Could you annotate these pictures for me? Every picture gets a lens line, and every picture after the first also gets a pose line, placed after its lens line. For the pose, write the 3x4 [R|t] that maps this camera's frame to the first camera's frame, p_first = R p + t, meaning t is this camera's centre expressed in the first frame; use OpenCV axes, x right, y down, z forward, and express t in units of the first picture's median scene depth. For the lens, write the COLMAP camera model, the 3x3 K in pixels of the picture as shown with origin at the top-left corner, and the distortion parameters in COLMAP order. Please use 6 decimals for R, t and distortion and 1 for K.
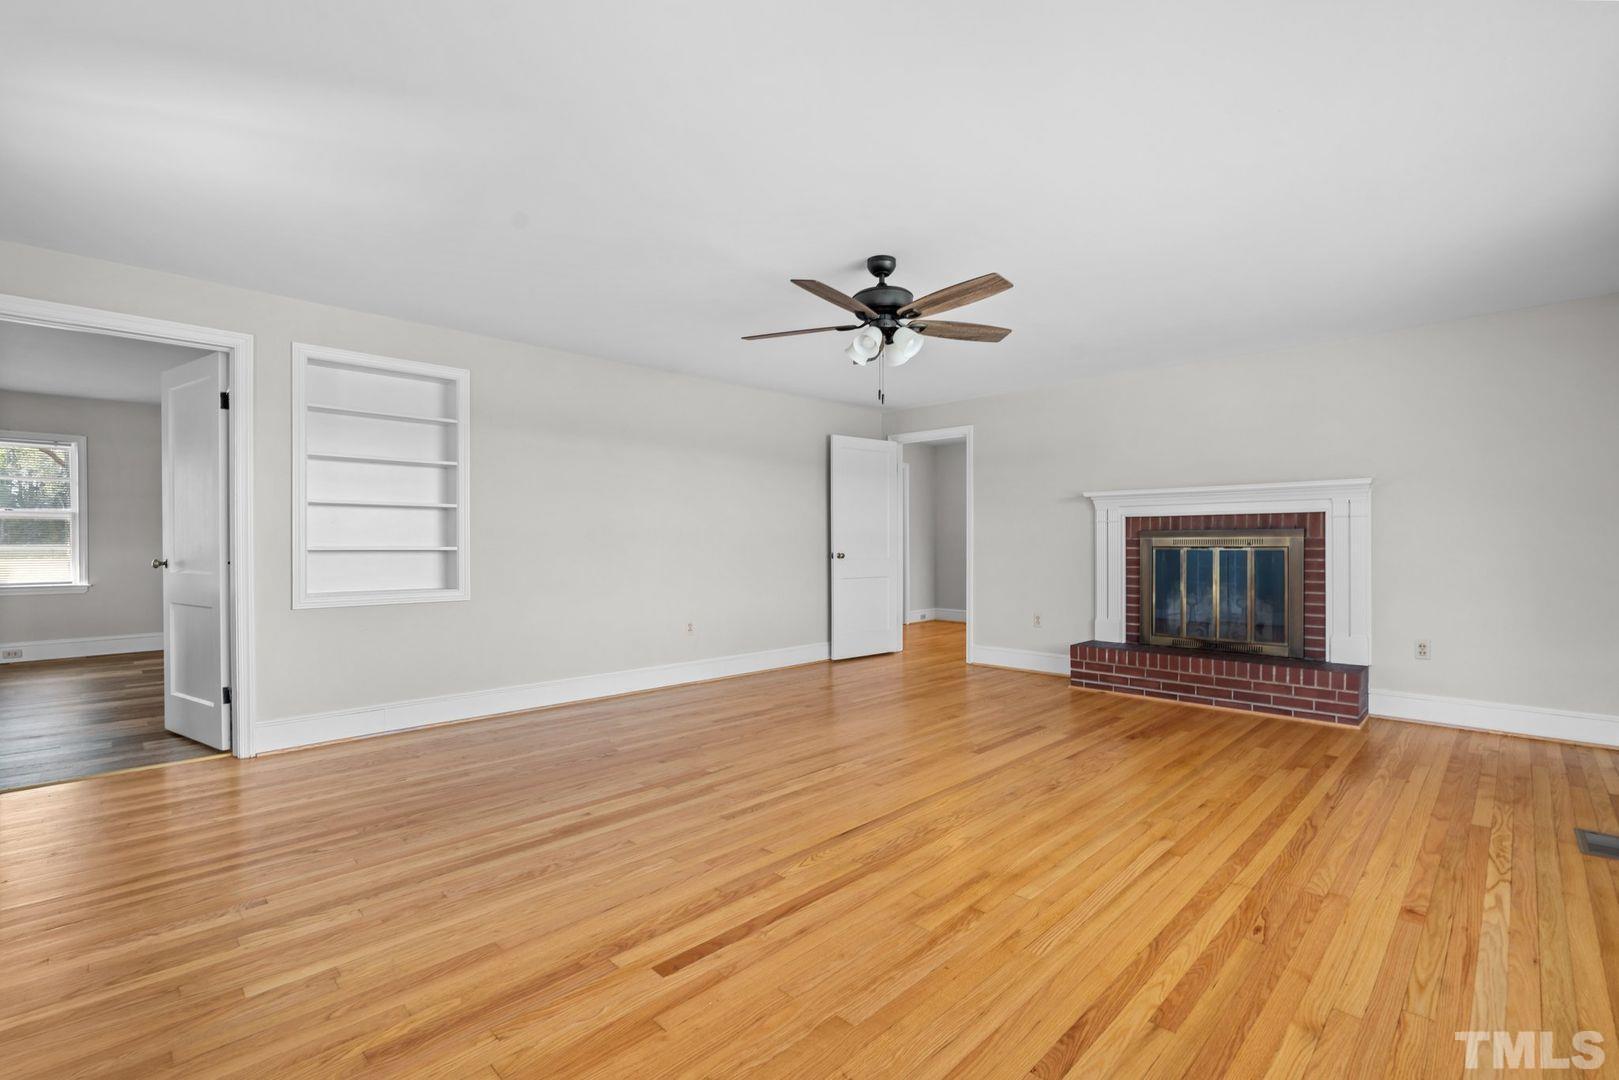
lens RADIAL K [[715.3, 0, 809.8], [0, 715.3, 550.4], [0, 0, 1]] dist [-0.006804, 0.000594]
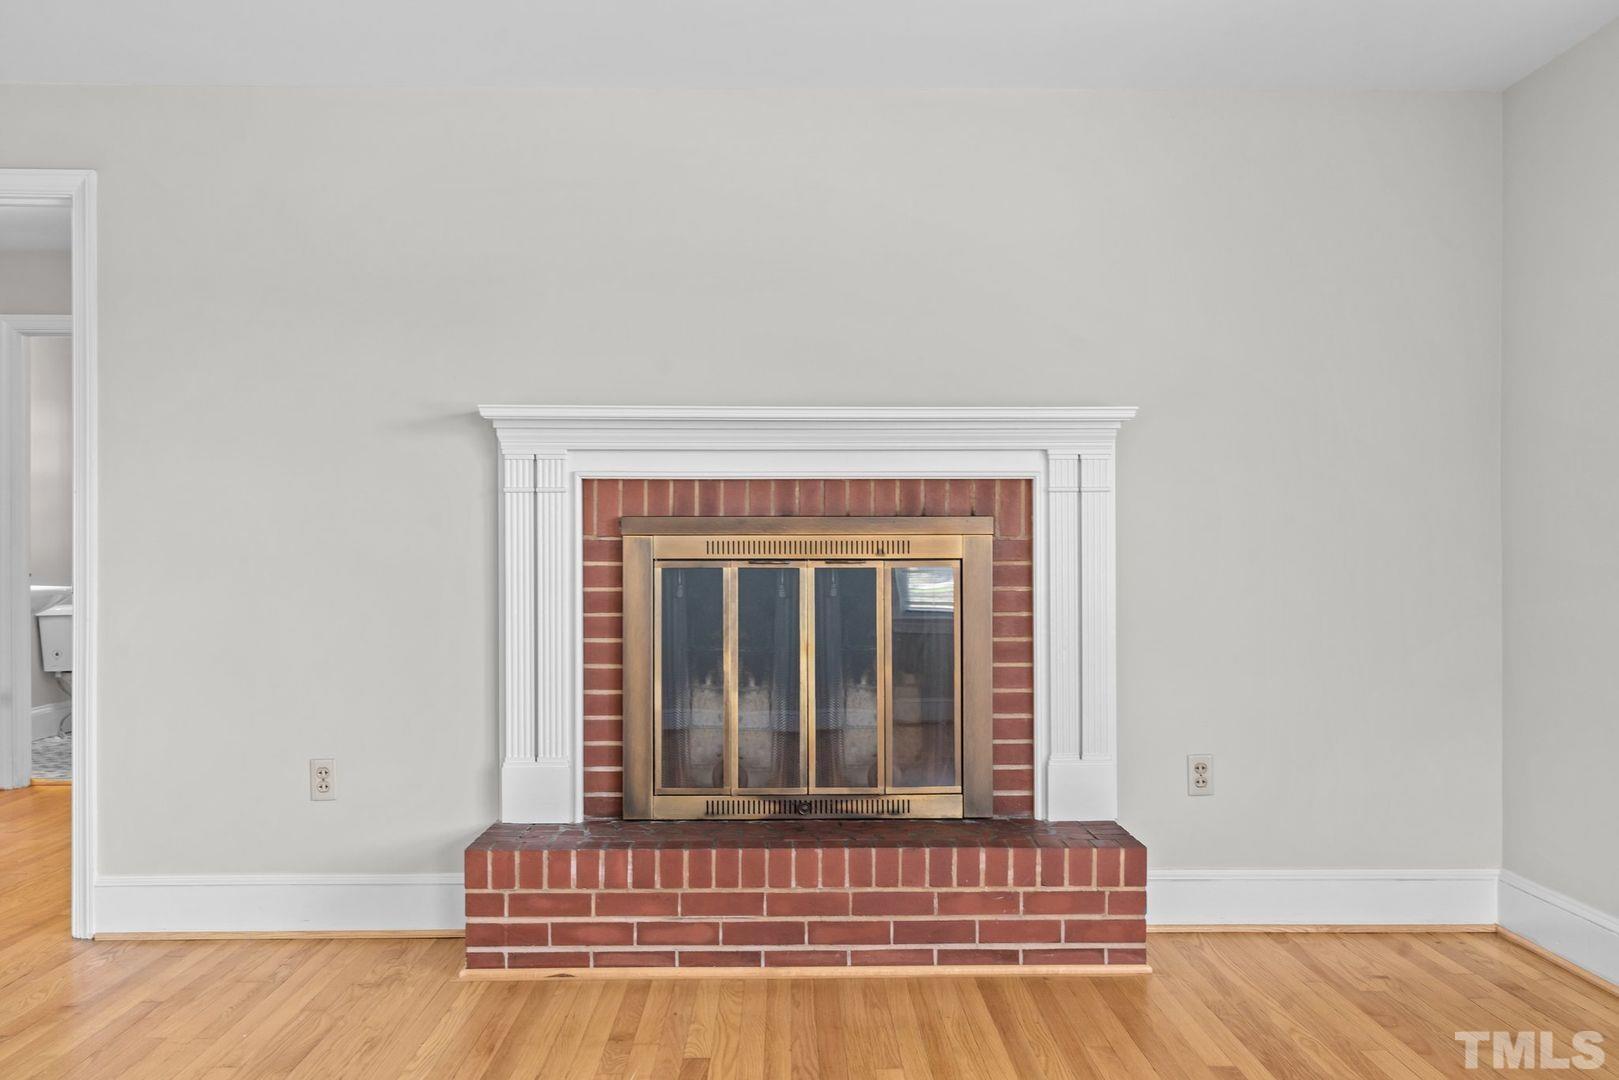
lens RADIAL K [[1568.2, 0, 808.3], [0, 1568.2, 556.5], [0, 0, 1]] dist [0.003048, 0.012559]
pose [[0.698244, -0.000037, 0.715860, -0.067480], [0.006551, 0.999958, -0.006338, -0.001114], [-0.715830, 0.009115, 0.698215, 0.447274]]
